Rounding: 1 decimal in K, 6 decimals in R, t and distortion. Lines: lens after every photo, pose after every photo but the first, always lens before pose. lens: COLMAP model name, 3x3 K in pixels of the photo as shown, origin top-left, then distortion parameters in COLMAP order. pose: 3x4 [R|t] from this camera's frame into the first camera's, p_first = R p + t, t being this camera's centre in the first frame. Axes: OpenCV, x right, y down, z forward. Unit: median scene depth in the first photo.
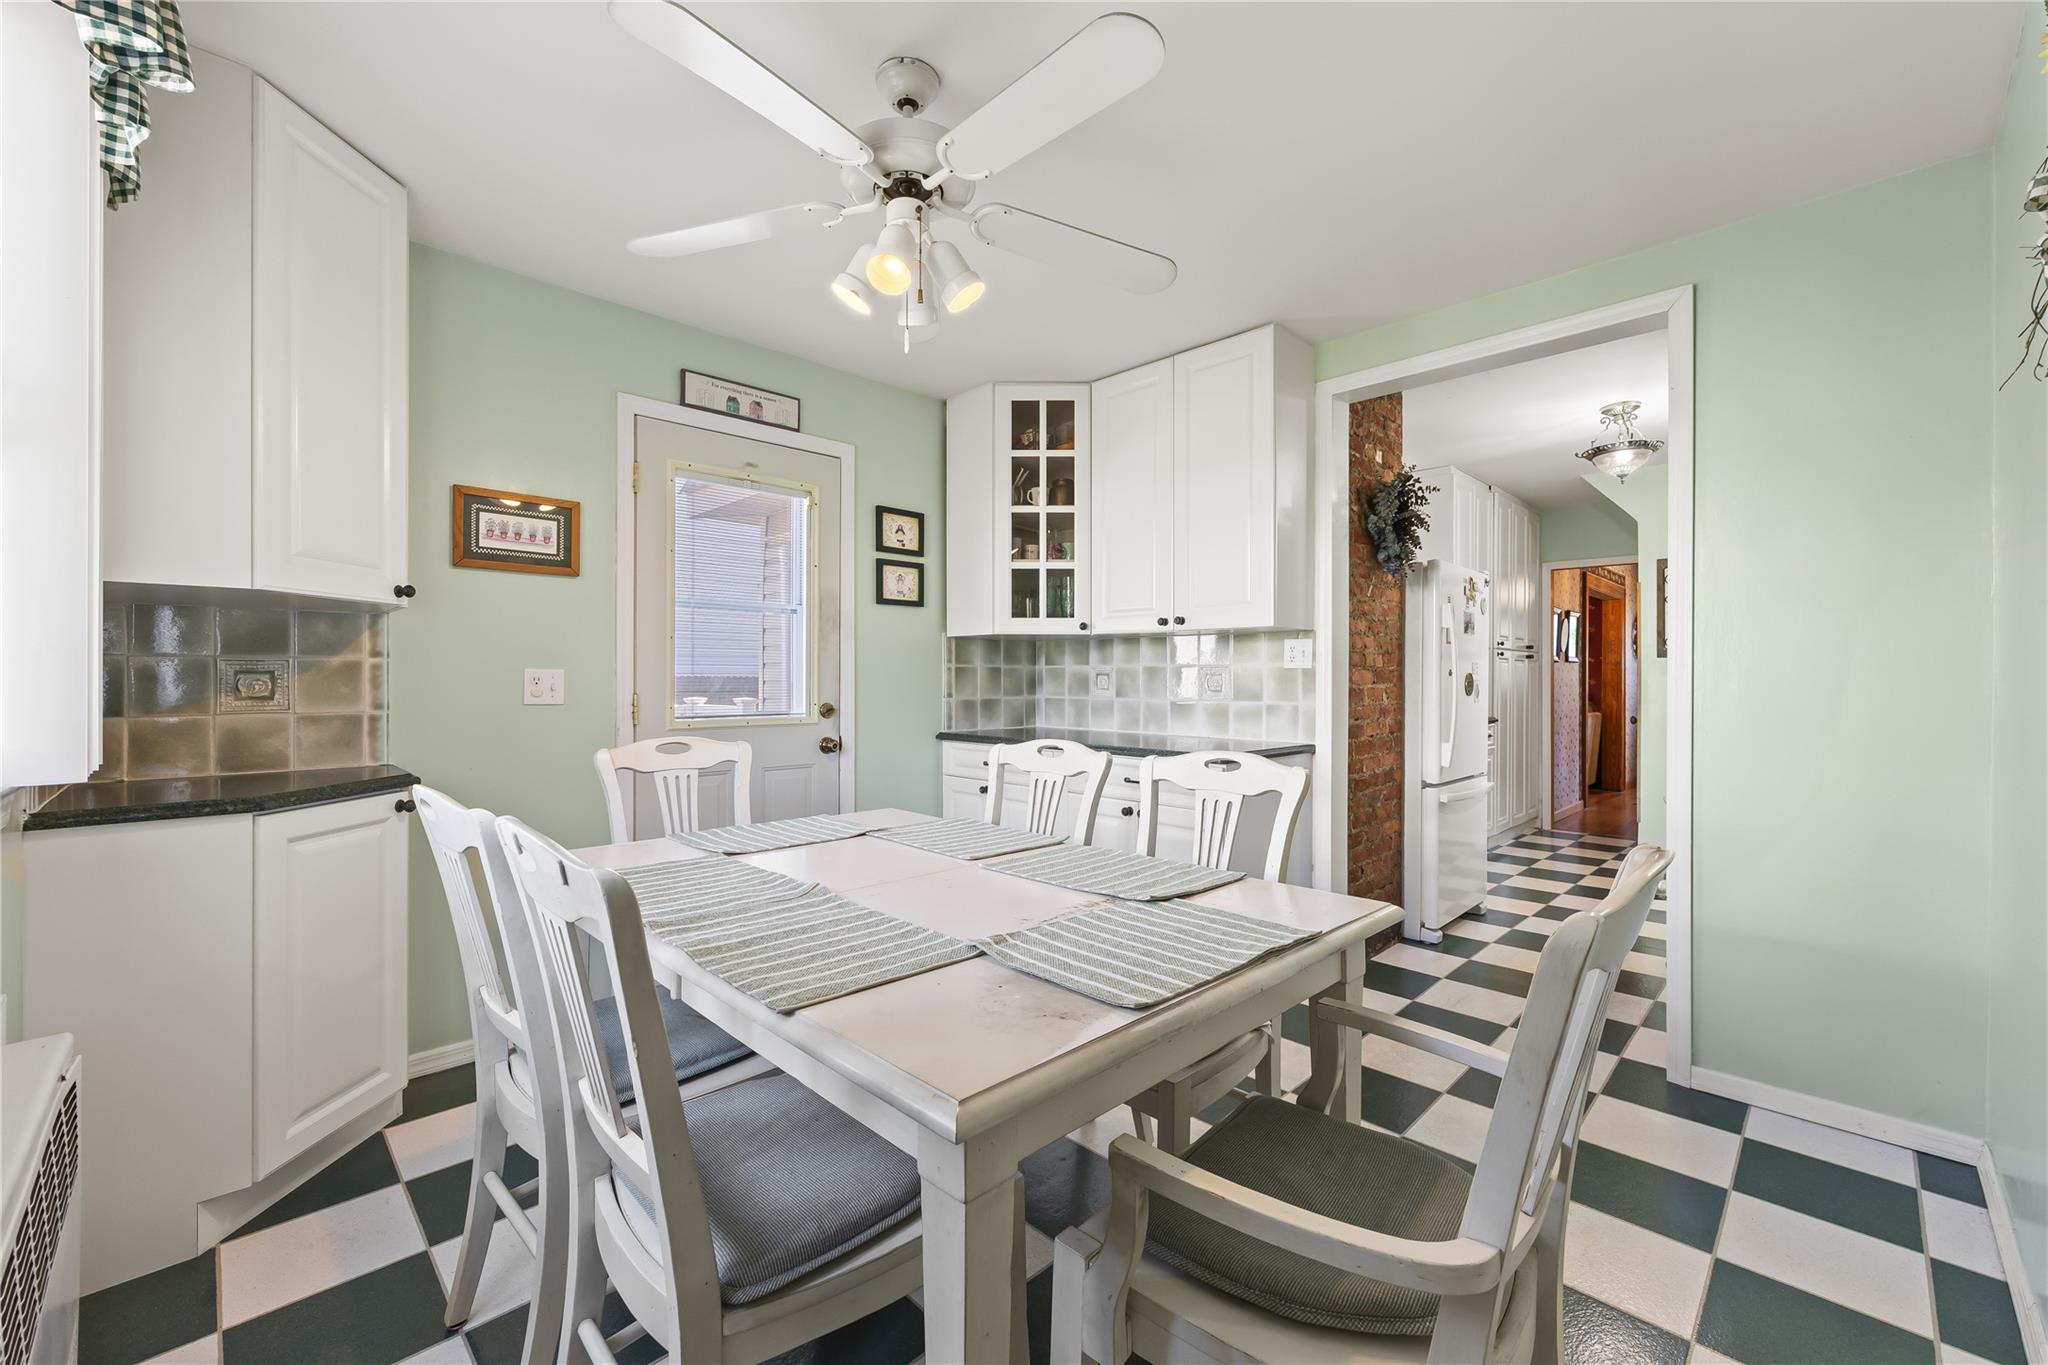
lens RADIAL K [[832.6, 0, 1017.7], [0, 832.6, 676.2], [0, 0, 1]] dist [-0.002439, 0.000100]
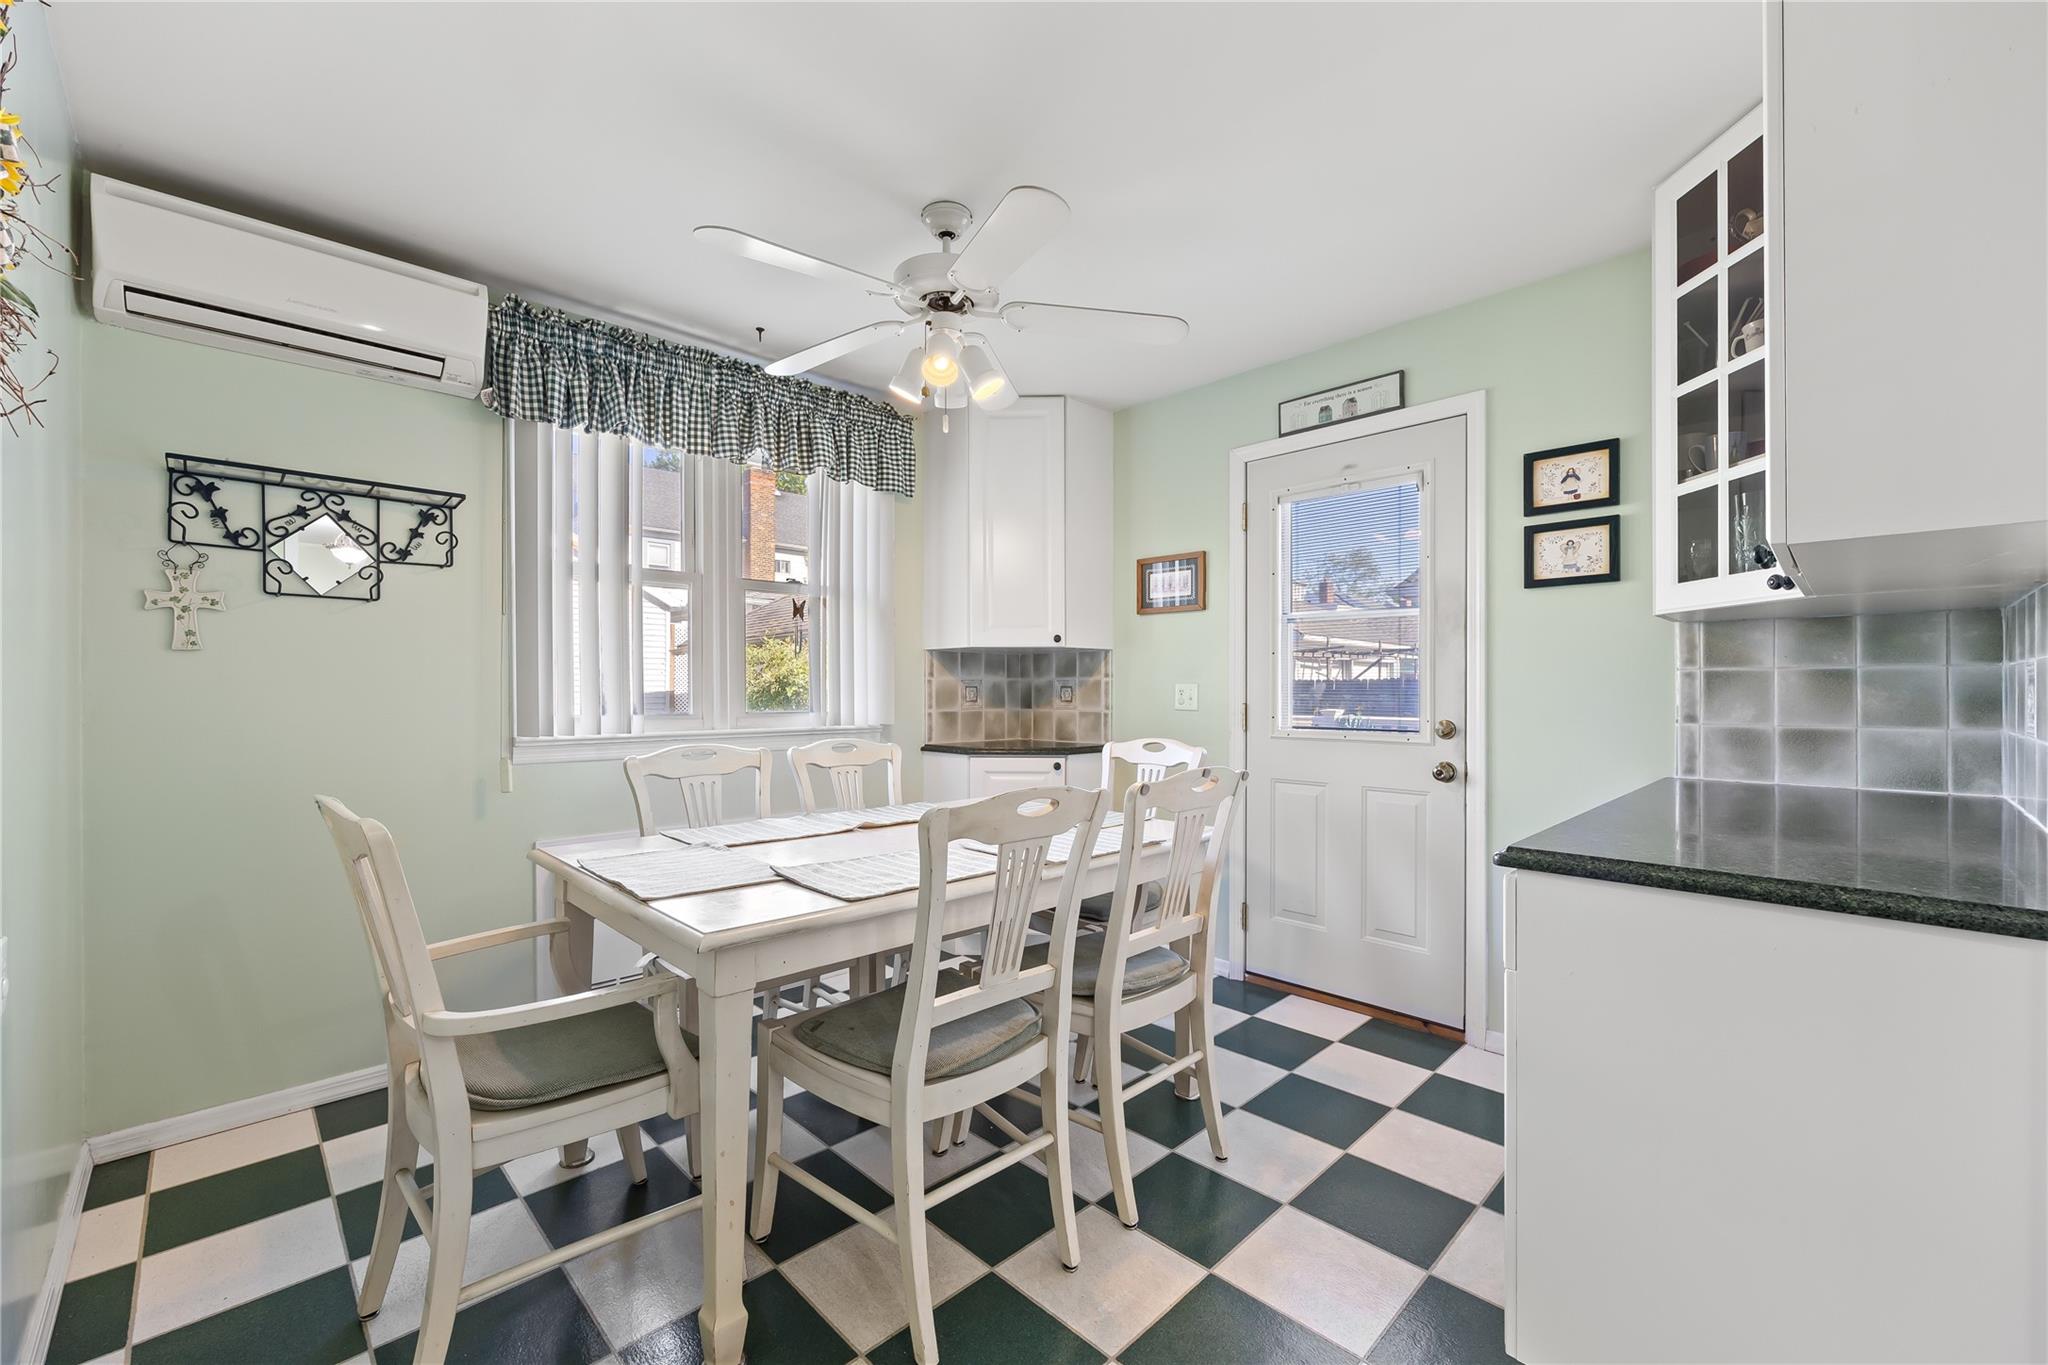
lens RADIAL K [[832.6, 0, 1020.7], [0, 832.6, 687.5], [0, 0, 1]] dist [-0.002439, 0.000100]
pose [[-0.011804, -0.003400, -0.999925, 0.565701], [0.002201, 0.999992, -0.003427, 0.001373], [0.999928, -0.002242, -0.011796, 0.563472]]
